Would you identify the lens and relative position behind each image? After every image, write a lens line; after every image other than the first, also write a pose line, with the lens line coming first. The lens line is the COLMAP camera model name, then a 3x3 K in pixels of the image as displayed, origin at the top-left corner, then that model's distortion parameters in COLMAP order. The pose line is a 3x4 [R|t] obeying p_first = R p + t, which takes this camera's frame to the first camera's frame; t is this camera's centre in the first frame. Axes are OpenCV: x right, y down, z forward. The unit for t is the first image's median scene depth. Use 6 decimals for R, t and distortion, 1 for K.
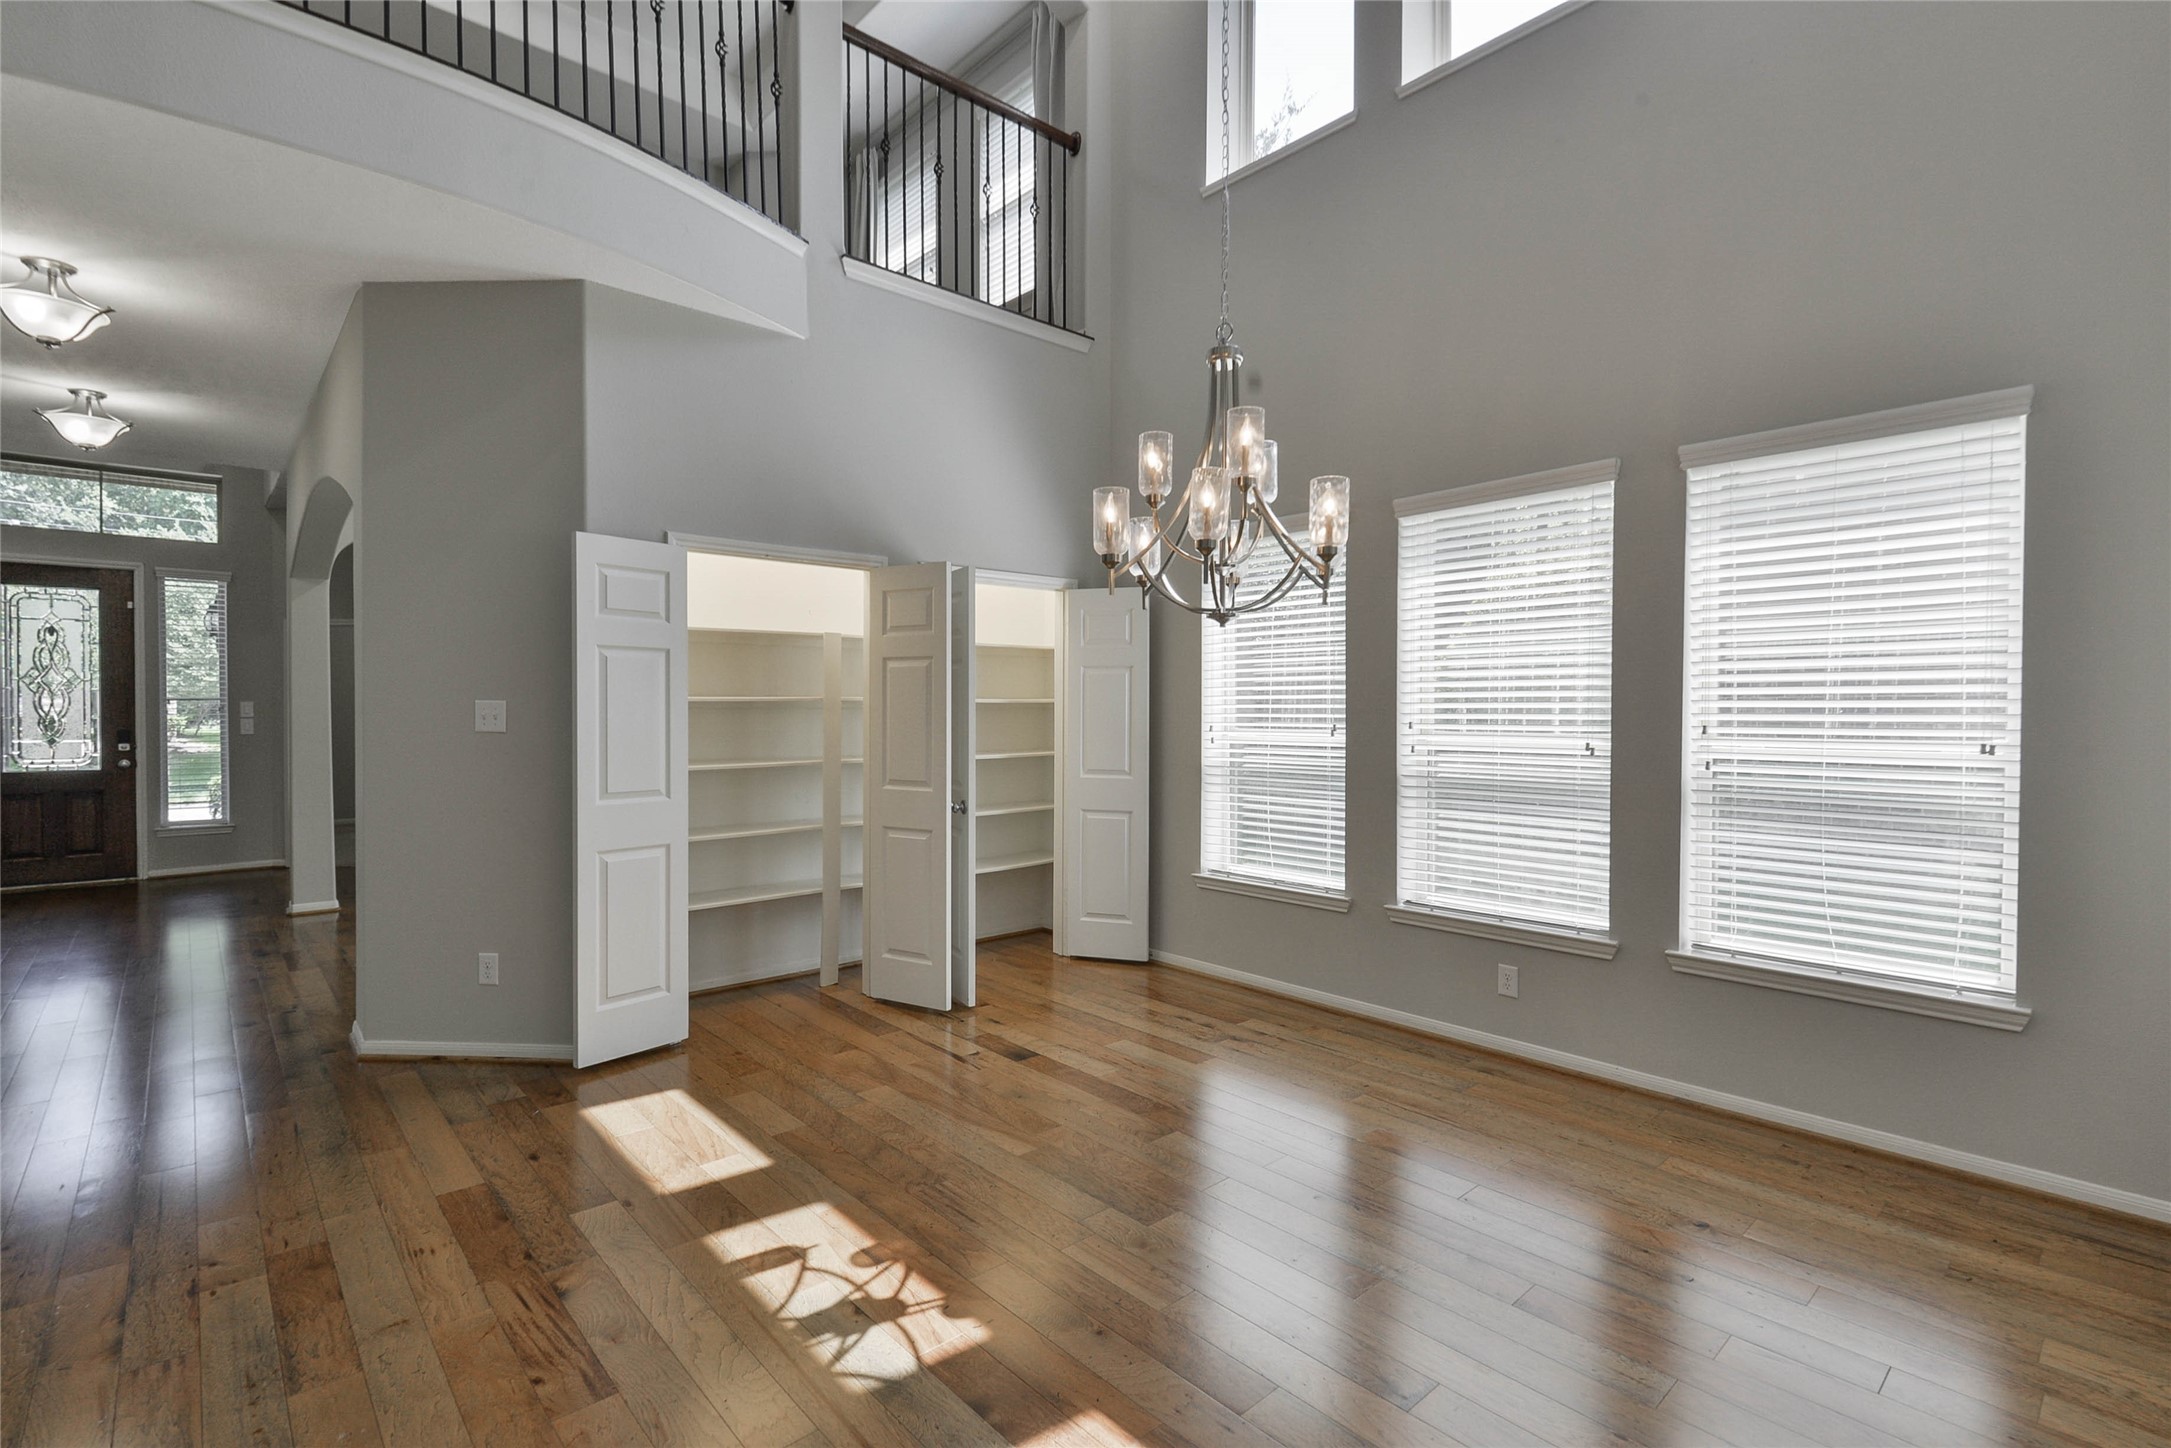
lens RADIAL K [[996.2, 0, 1078.3], [0, 996.2, 731.3], [0, 0, 1]] dist [-0.010197, -0.000325]
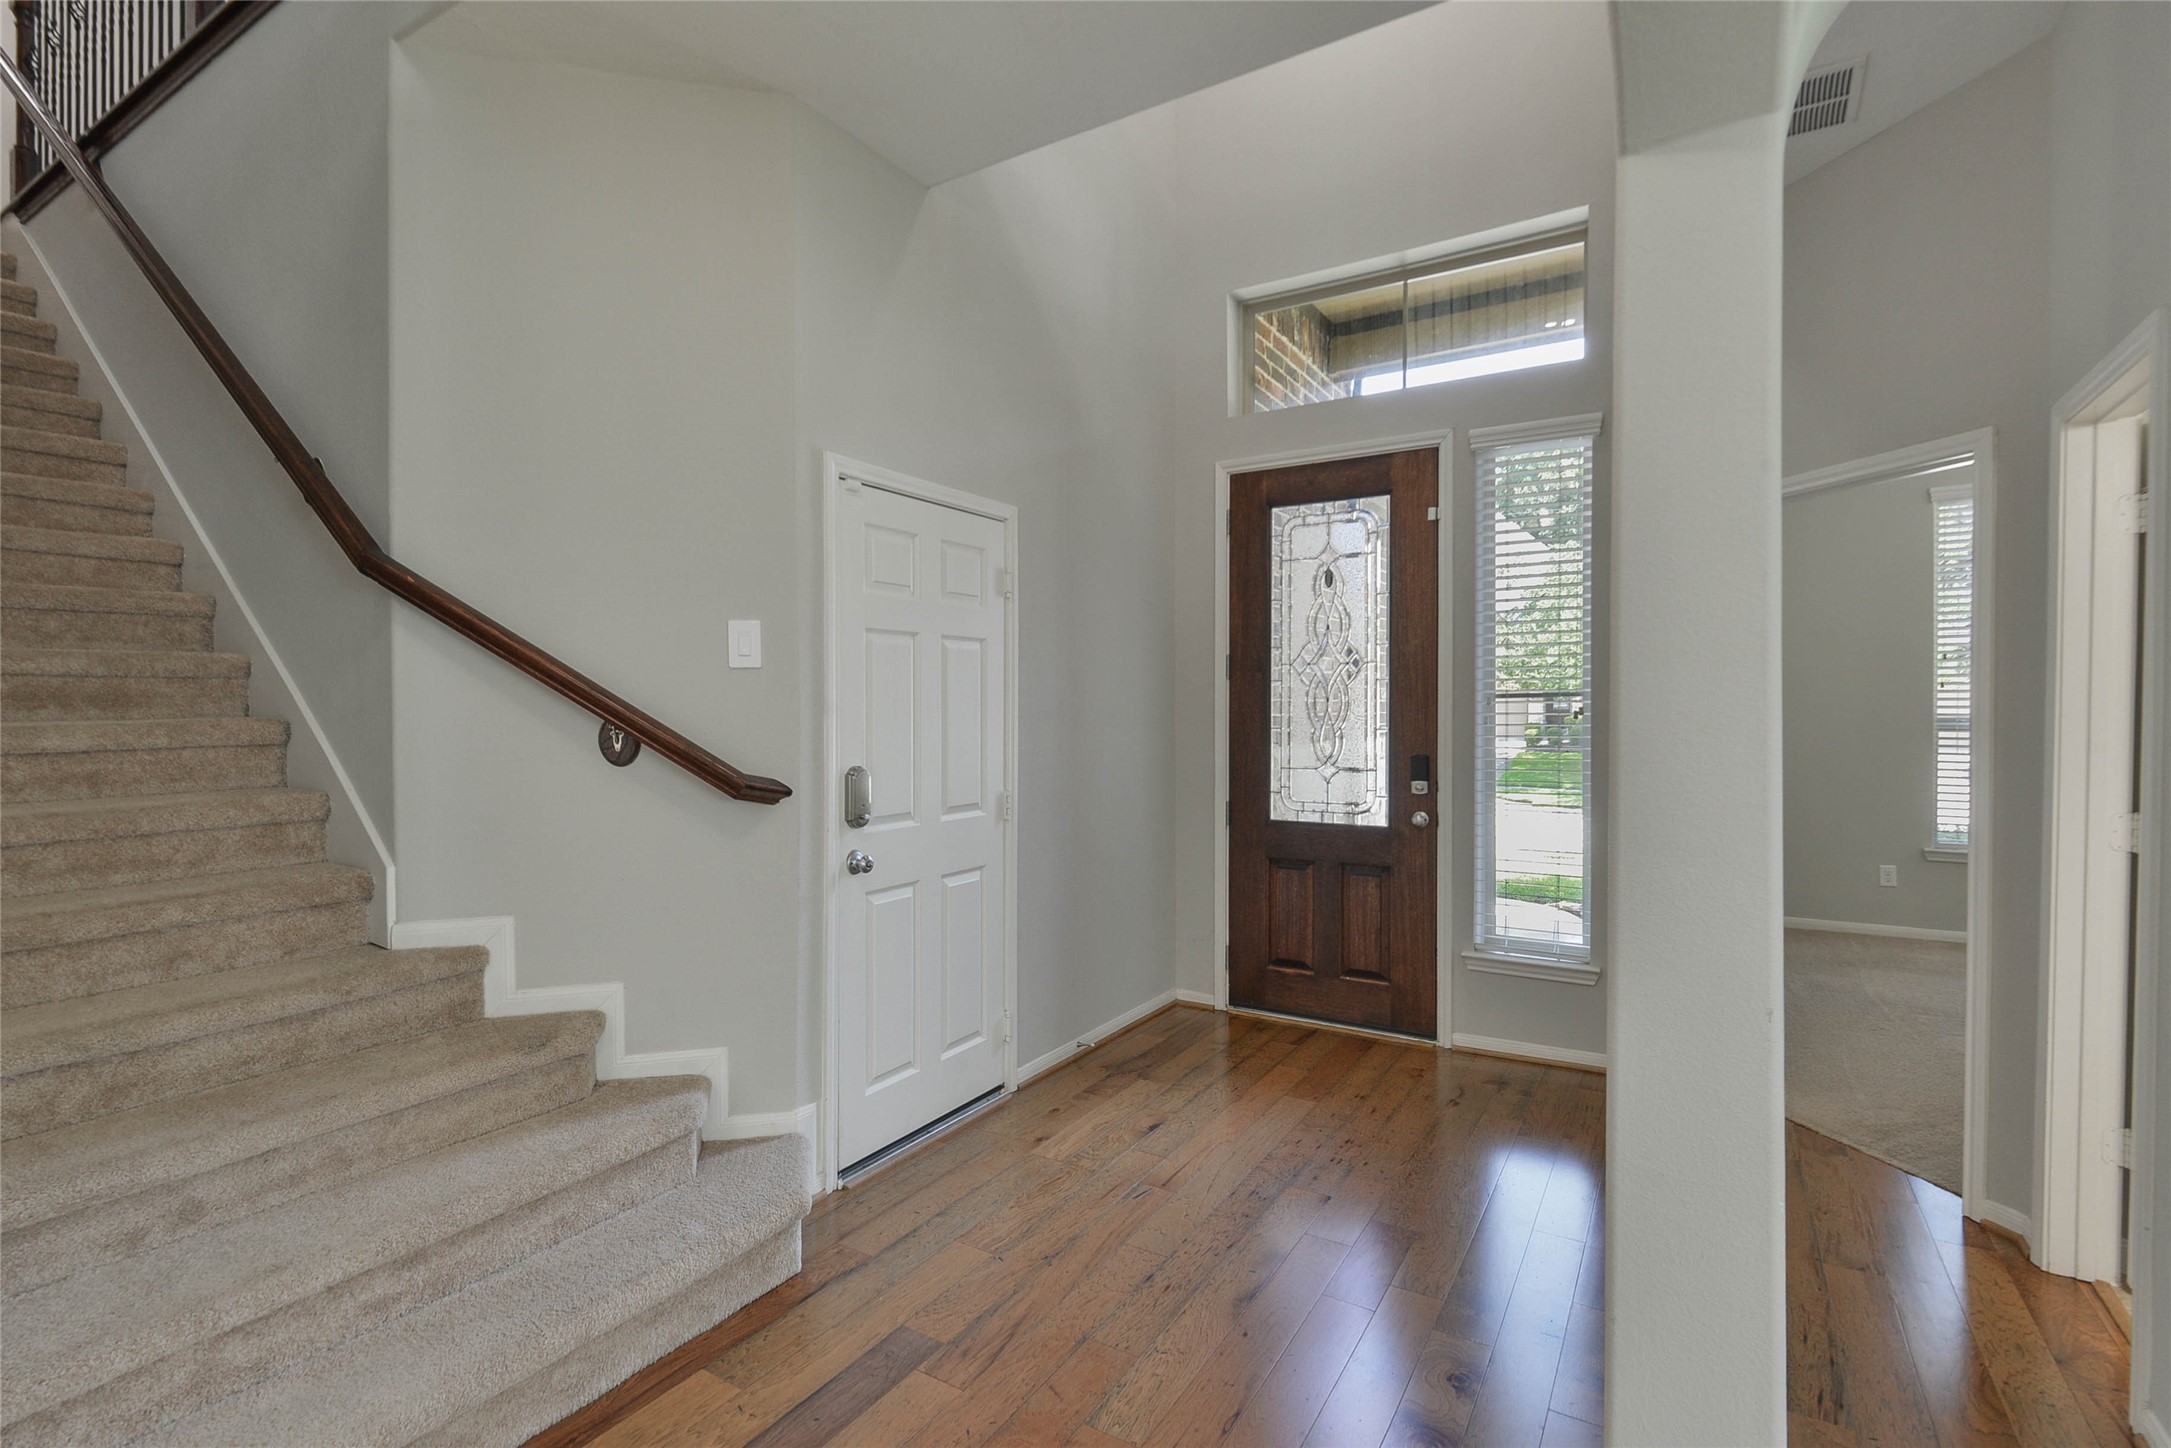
lens RADIAL K [[996.2, 0, 1081.1], [0, 996.2, 712.6], [0, 0, 1]] dist [-0.010197, -0.000325]
pose [[0.274217, -0.002946, -0.961663, -0.545791], [-0.015148, 0.999858, -0.007383, -0.017894], [0.961549, 0.016592, 0.274133, 0.730264]]
